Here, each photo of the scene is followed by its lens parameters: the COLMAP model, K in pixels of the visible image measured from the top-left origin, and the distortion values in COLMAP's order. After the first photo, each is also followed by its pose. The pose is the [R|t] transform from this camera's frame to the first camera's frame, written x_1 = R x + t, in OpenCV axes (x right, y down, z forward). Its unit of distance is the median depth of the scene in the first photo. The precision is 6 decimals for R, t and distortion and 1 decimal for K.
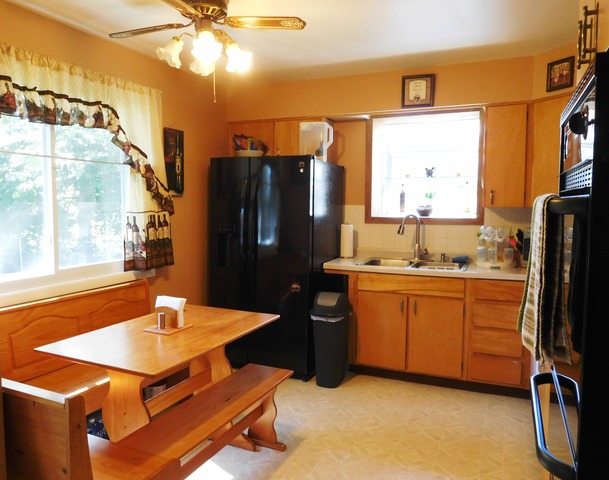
lens RADIAL K [[488.3, 0, 302.9], [0, 488.3, 240.1], [0, 0, 1]] dist [0.007010, 0.003633]
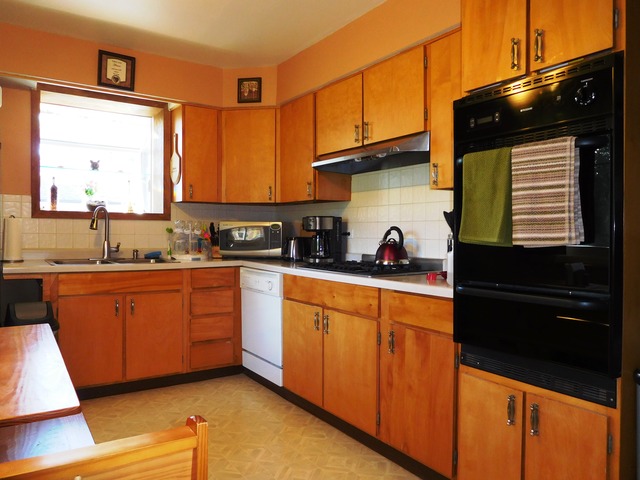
lens RADIAL K [[480.2, 0, 319.2], [0, 480.2, 237.5], [0, 0, 1]] dist [0.000410, 0.001968]
pose [[0.545344, -0.004836, 0.838198, -0.319861], [0.058705, 0.997748, -0.032438, 0.058720], [-0.836154, 0.066897, 0.544400, 0.218571]]
